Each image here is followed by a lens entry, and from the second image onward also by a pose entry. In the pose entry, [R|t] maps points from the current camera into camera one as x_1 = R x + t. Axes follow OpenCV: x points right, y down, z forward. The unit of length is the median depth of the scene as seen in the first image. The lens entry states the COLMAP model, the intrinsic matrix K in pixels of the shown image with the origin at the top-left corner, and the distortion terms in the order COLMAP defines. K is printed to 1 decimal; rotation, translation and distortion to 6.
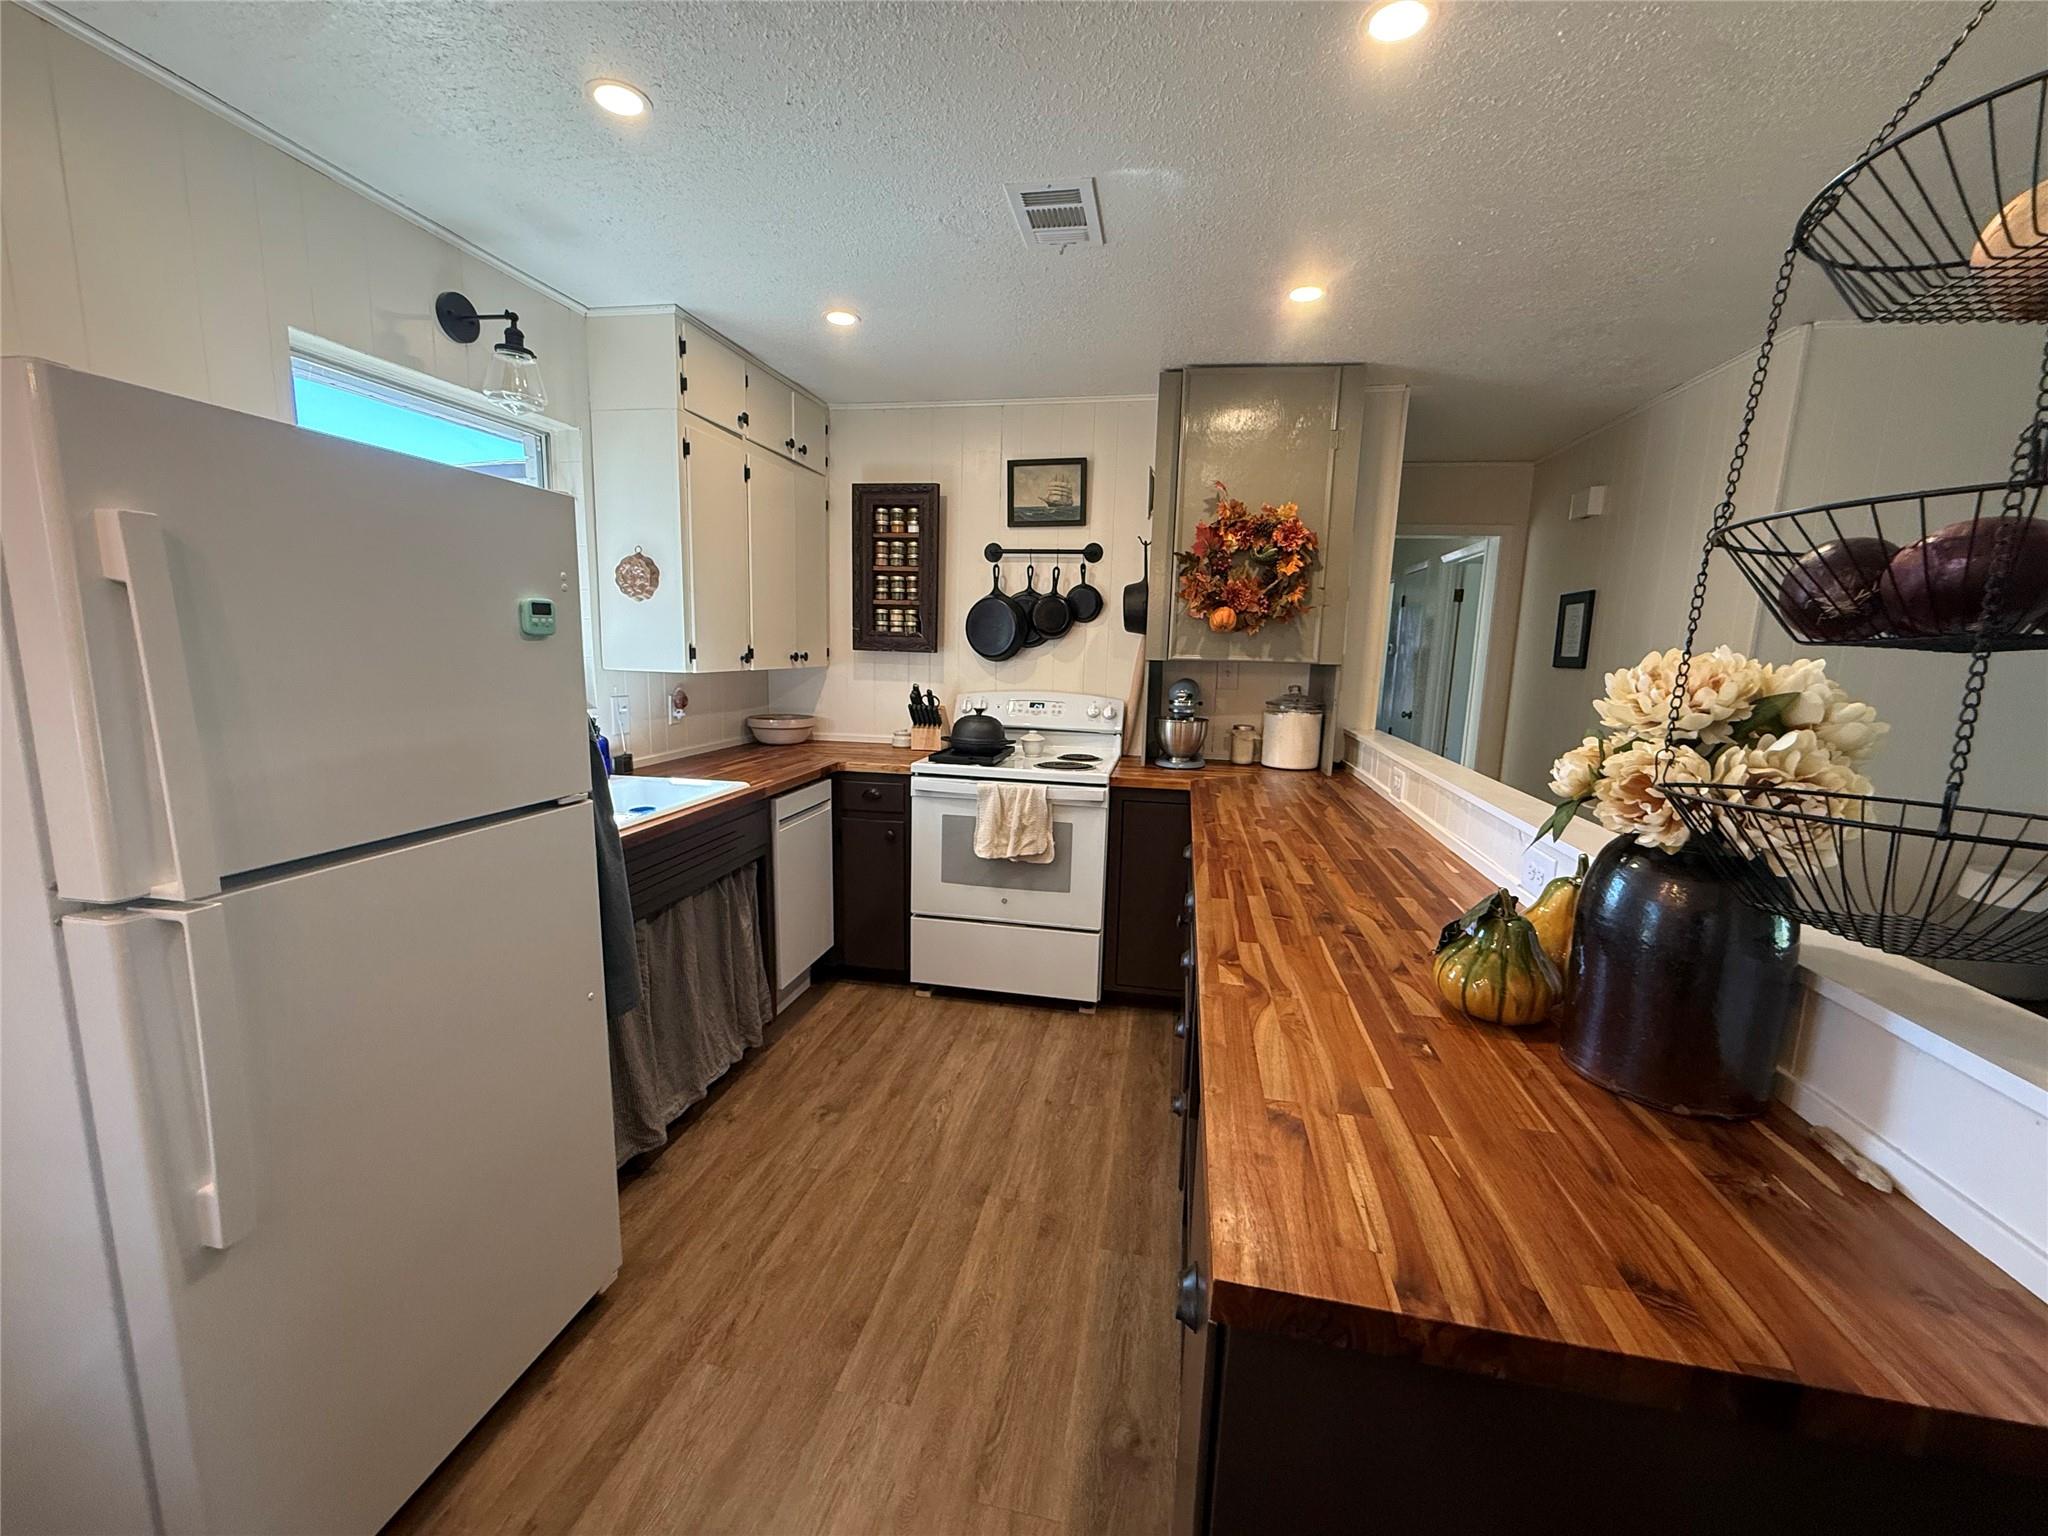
lens RADIAL K [[815.1, 0, 1022.1], [0, 815.1, 768.0], [0, 0, 1]] dist [0.001418, -0.000015]
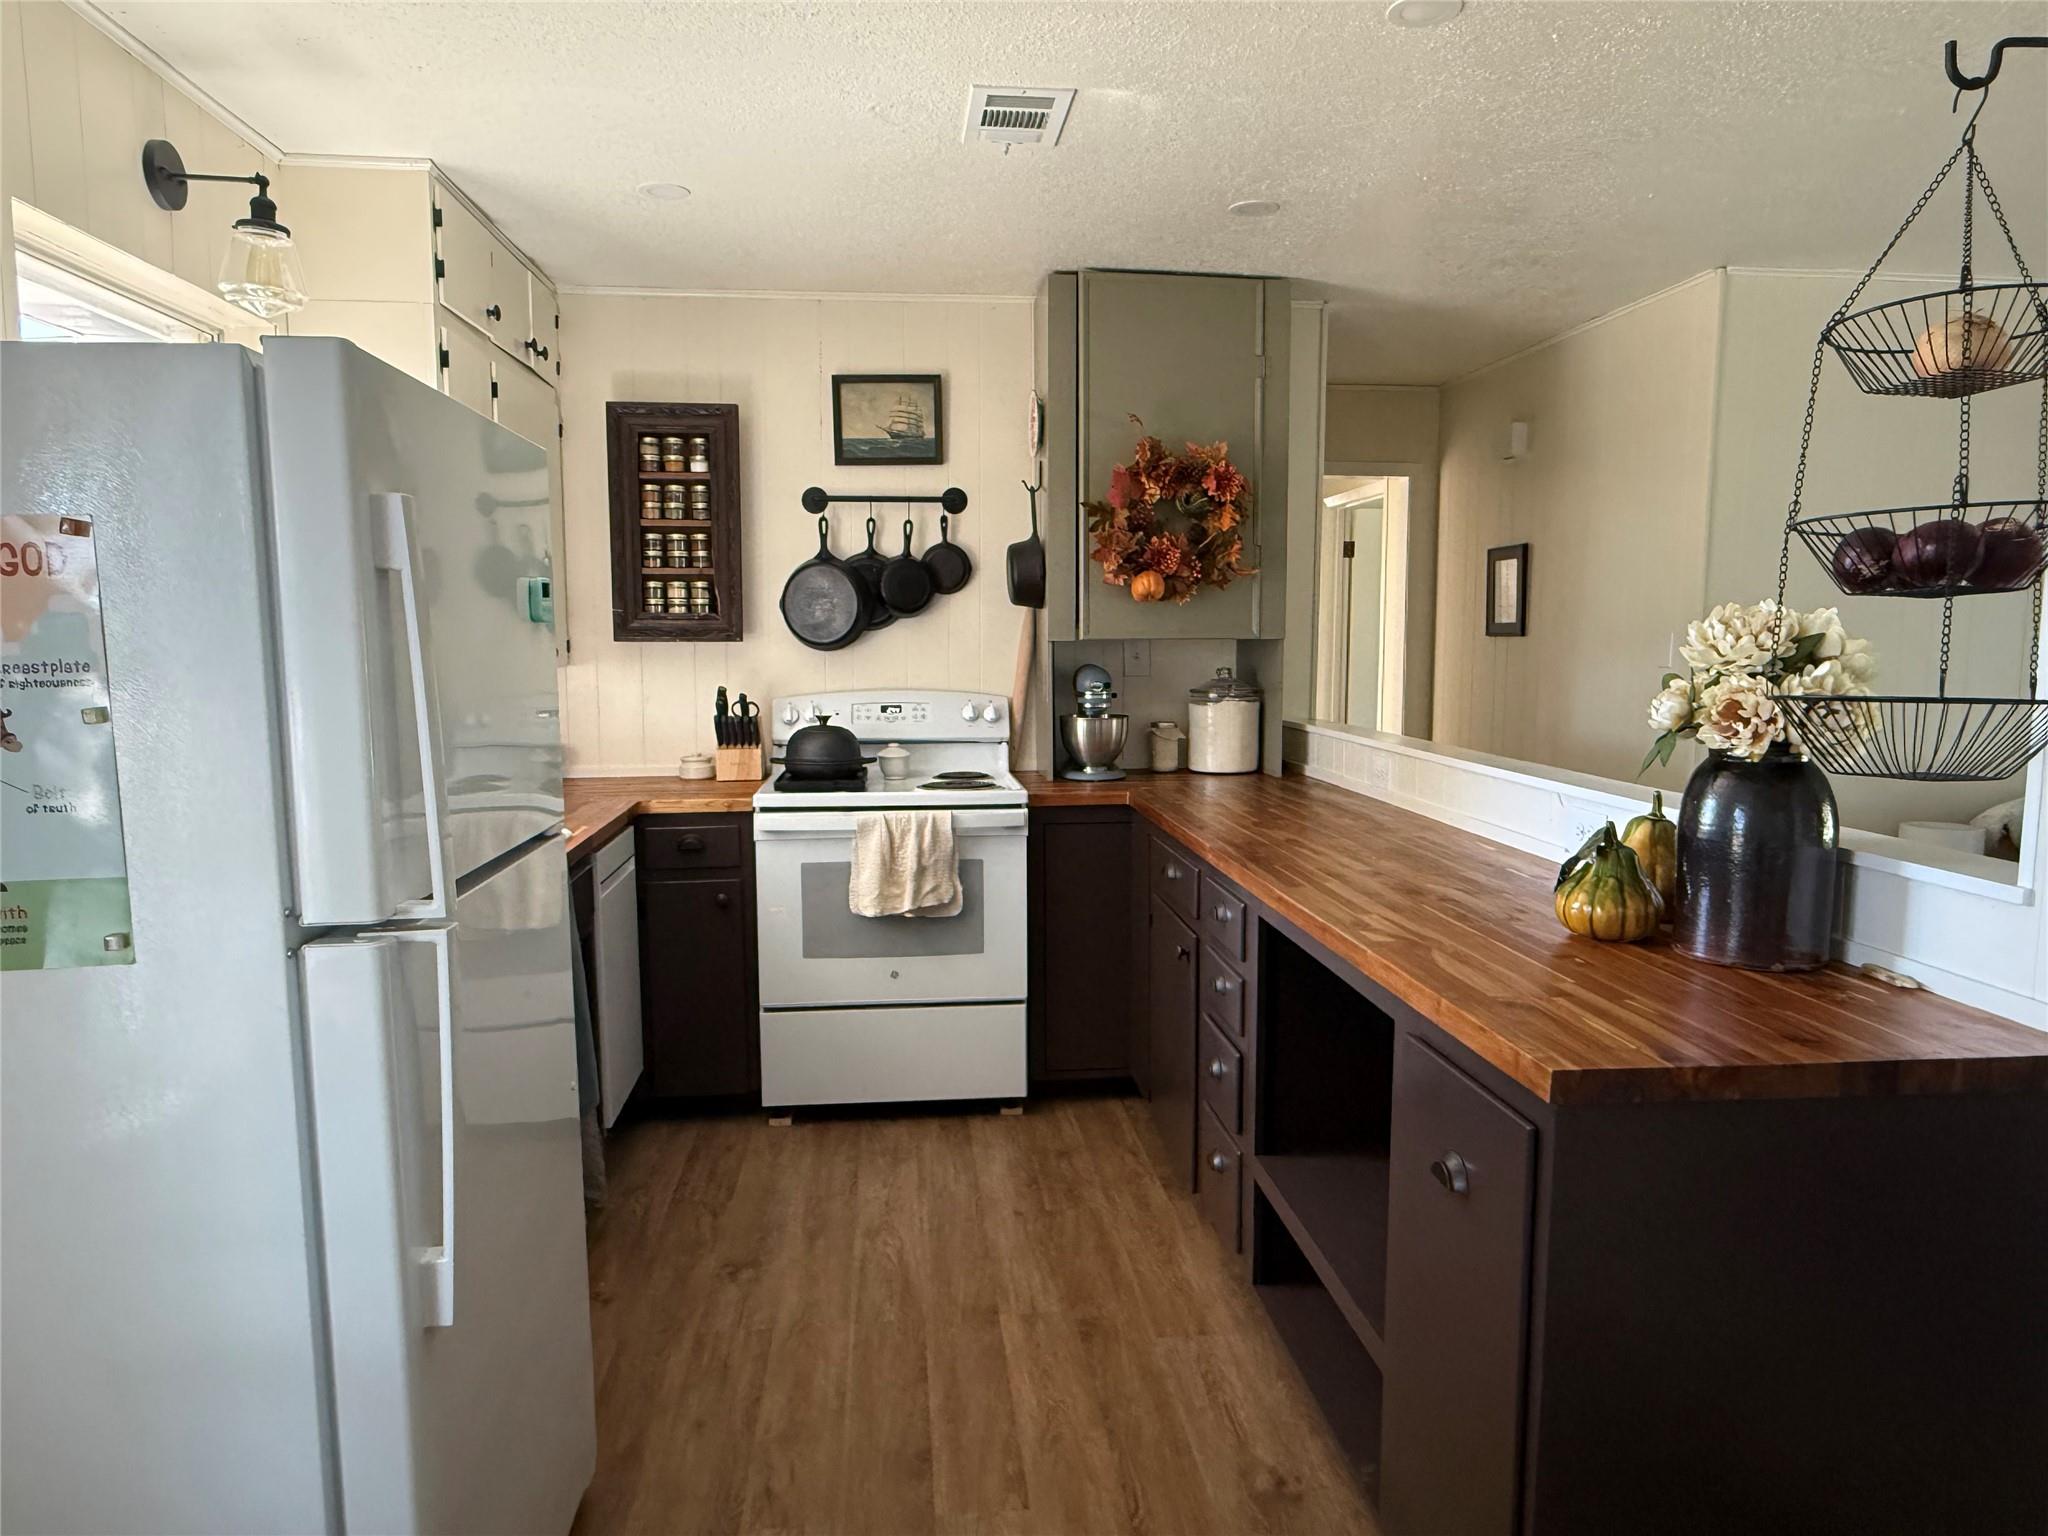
lens RADIAL K [[1315.7, 0, 1026.3], [0, 1315.7, 771.0], [0, 0, 1]] dist [0.003463, -0.004234]
pose [[0.955518, -0.060165, 0.288731, -0.255566], [0.072421, 0.996863, -0.031941, 0.029411], [-0.285903, 0.051430, 0.956877, -0.184647]]
